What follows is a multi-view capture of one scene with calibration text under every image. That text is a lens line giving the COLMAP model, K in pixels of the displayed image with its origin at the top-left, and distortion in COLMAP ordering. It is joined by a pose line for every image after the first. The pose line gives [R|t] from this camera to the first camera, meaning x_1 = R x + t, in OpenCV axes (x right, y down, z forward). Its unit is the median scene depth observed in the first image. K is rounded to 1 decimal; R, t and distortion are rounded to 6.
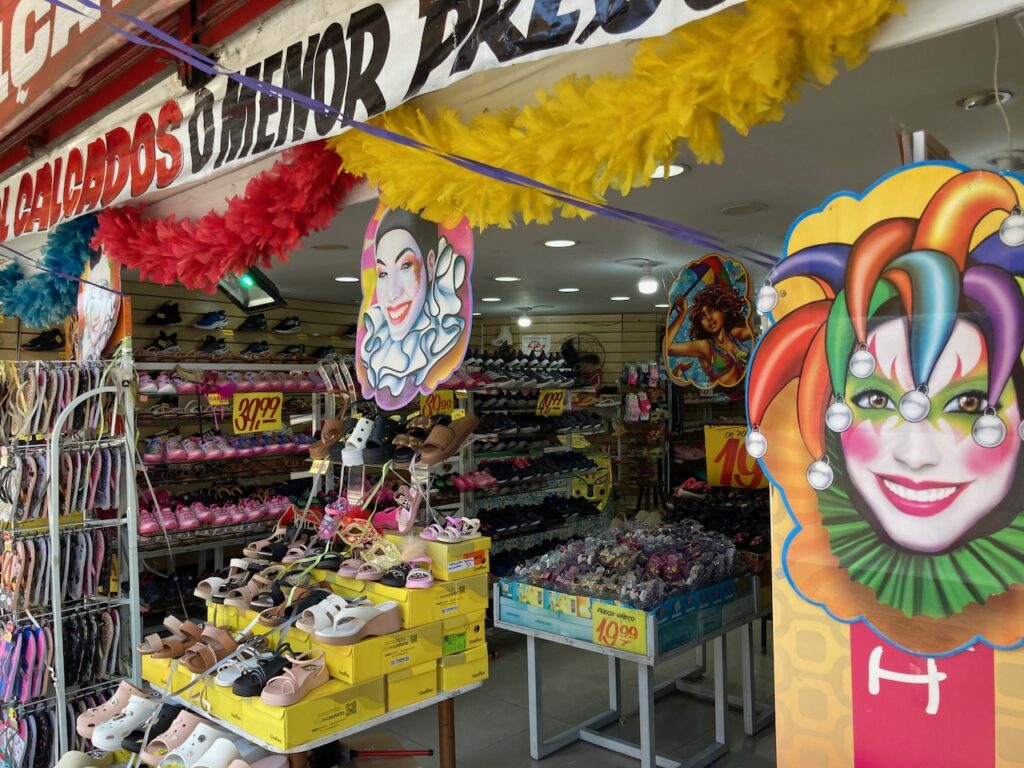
lens RADIAL K [[825.4, 0, 512.0], [0, 825.4, 384.0], [0, 0, 1]] dist [-0.003039, 0.002312]
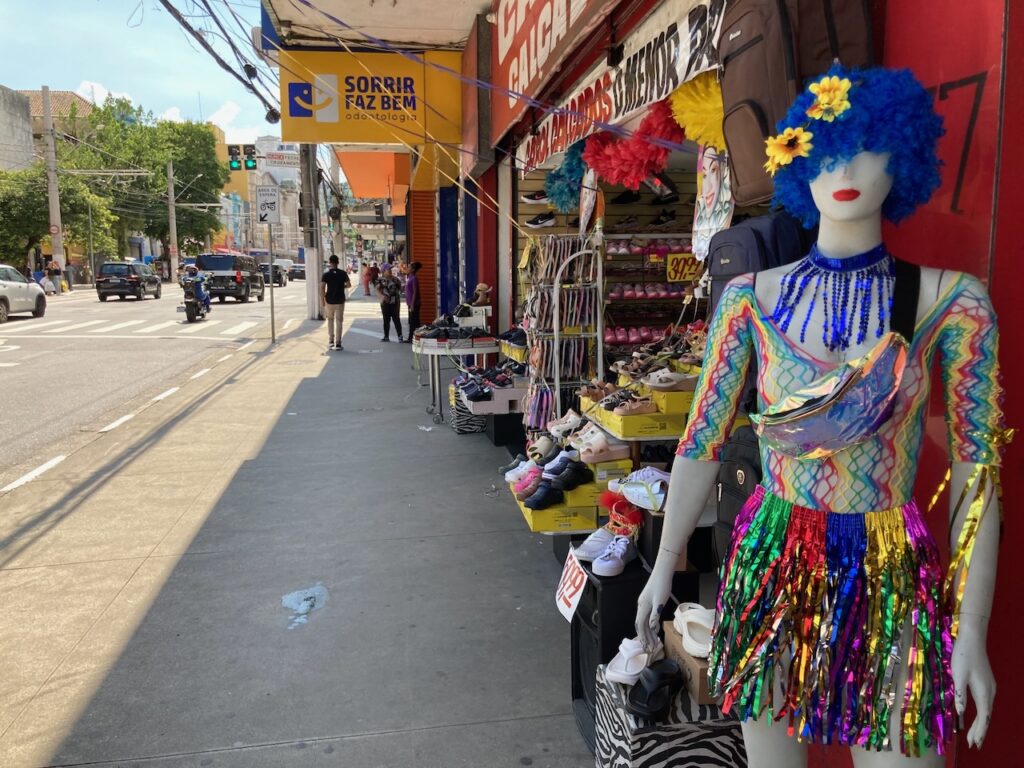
lens RADIAL K [[888.5, 0, 512.0], [0, 888.5, 384.0], [0, 0, 1]] dist [-0.064116, -0.002847]
pose [[0.777833, 0.081782, -0.623128, 0.517085], [0.009997, 0.989762, 0.142380, 0.014996], [0.628392, -0.116977, 0.769051, -0.474824]]
